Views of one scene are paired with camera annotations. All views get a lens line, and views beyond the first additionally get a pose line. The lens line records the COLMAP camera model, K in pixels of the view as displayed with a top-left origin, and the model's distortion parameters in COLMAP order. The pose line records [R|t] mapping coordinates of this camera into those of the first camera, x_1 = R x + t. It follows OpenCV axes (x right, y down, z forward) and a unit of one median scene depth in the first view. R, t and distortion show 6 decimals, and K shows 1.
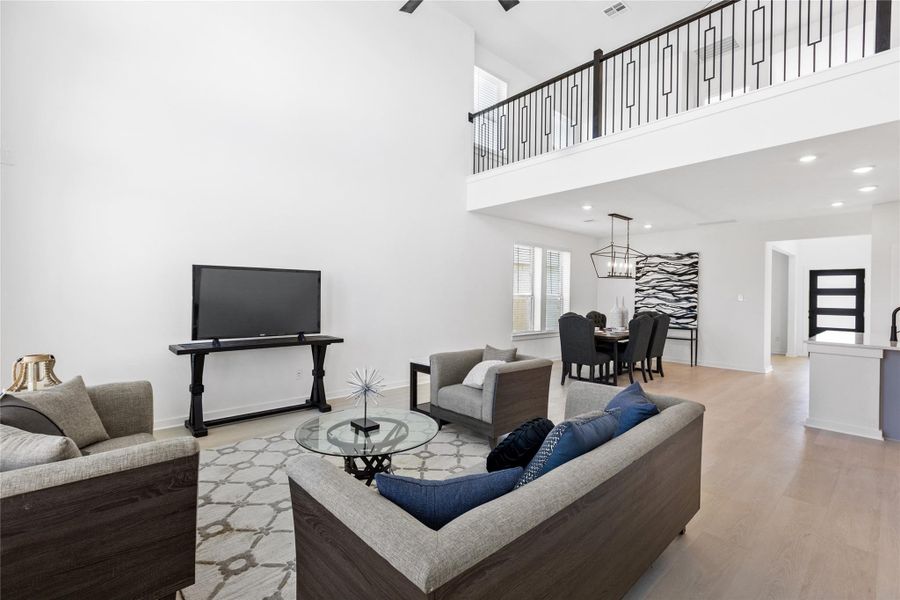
lens RADIAL K [[397.4, 0, 450.0], [0, 397.4, 300.0], [0, 0, 1]] dist [-0.014636, 0.000224]
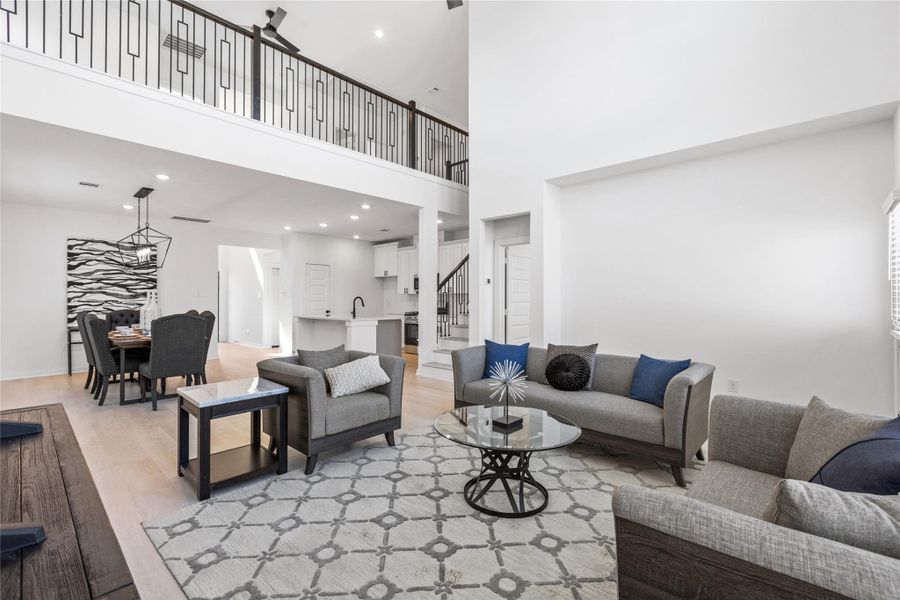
lens RADIAL K [[397.4, 0, 450.0], [0, 397.4, 300.0], [0, 0, 1]] dist [-0.014636, 0.000224]
pose [[-0.084194, -0.016647, 0.996310, -0.354943], [0.009091, 0.999806, 0.017473, 0.000349], [-0.996408, 0.010529, -0.084026, 0.371956]]
